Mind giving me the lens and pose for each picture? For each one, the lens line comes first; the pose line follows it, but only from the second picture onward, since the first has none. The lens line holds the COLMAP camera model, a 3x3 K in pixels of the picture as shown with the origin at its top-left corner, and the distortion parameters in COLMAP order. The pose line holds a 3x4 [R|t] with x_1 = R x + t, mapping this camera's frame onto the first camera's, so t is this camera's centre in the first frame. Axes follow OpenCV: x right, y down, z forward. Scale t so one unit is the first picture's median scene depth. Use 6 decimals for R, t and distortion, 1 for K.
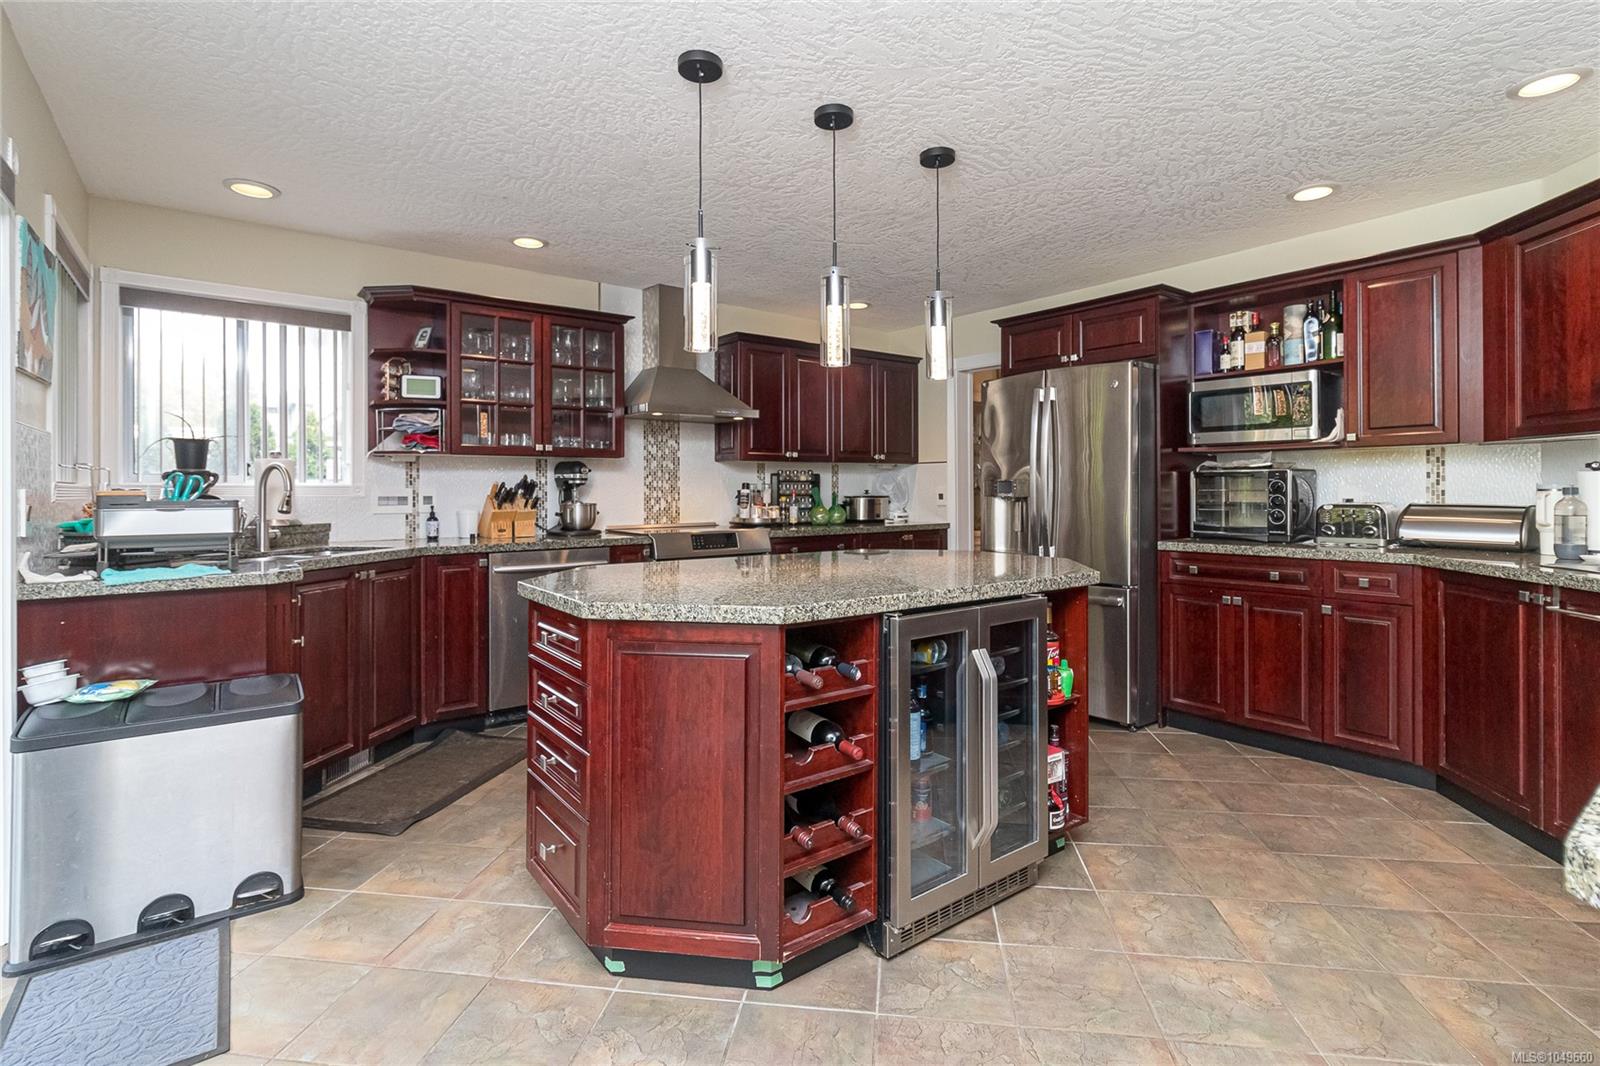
lens RADIAL K [[750.8, 0, 833.8], [0, 750.8, 489.3], [0, 0, 1]] dist [0.003111, 0.000038]
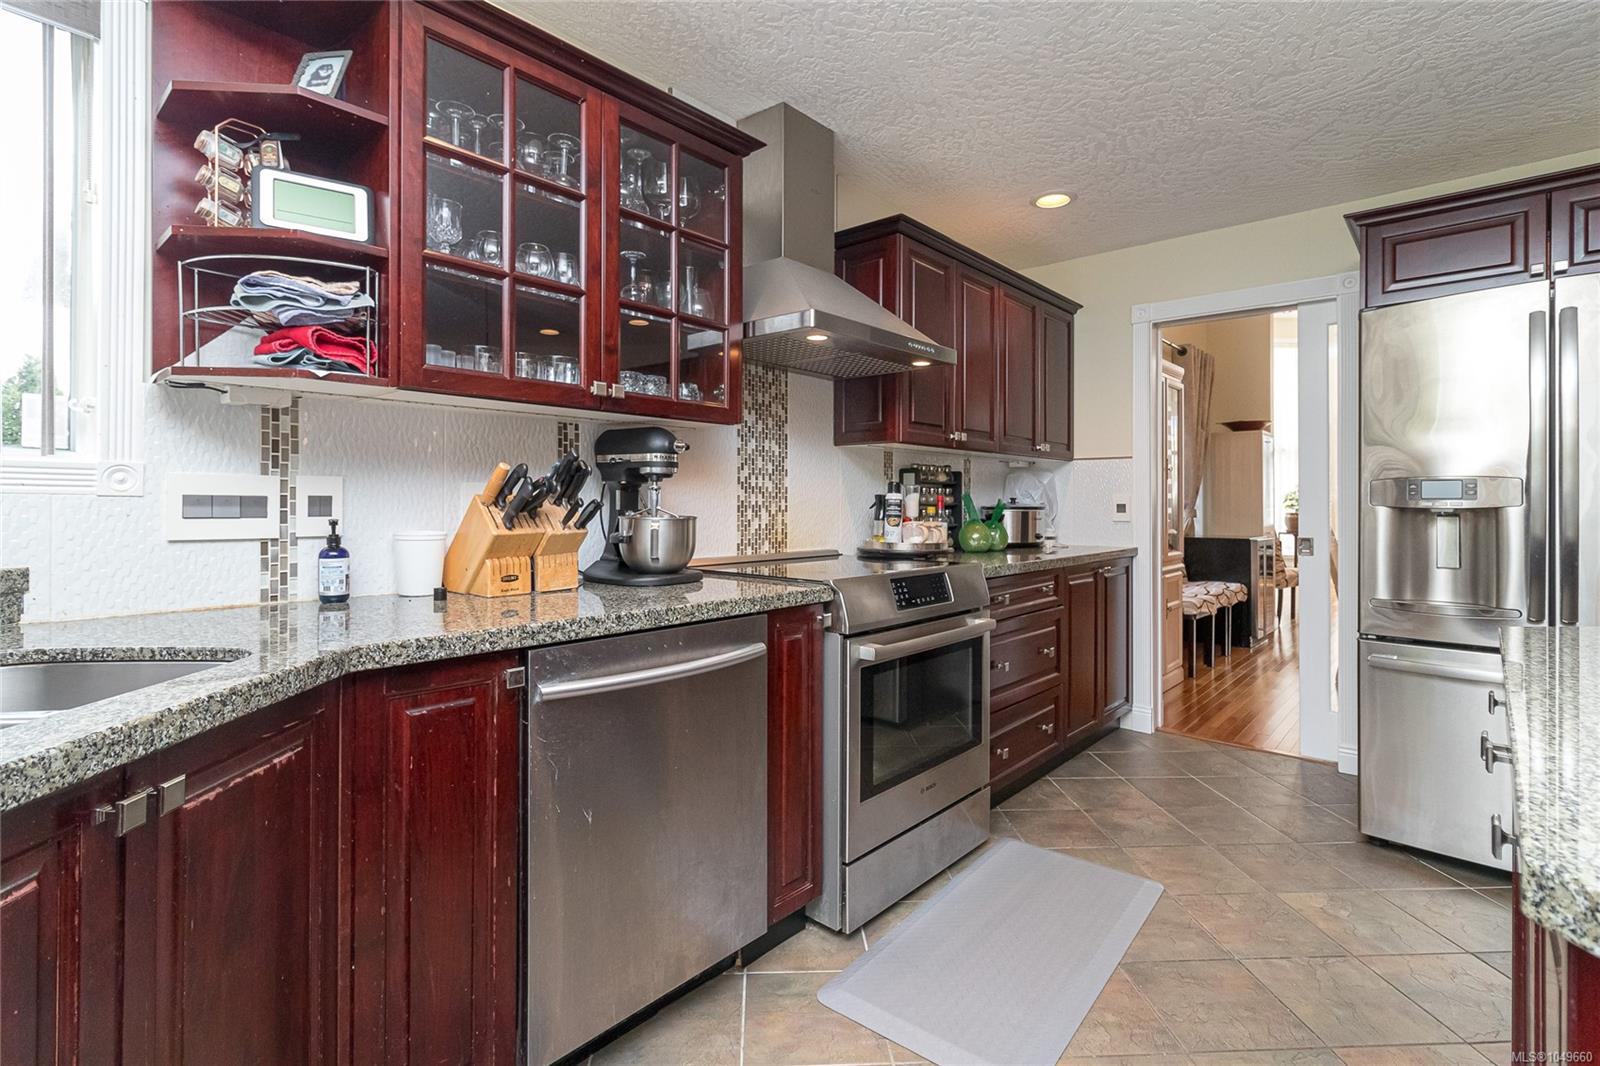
lens RADIAL K [[750.8, 0, 828.2], [0, 750.8, 505.5], [0, 0, 1]] dist [0.003111, 0.000038]
pose [[0.983638, 0.007824, 0.179985, -0.344993], [-0.008463, 0.999960, 0.002780, 0.010710], [-0.179956, -0.004258, 0.983665, 0.553183]]
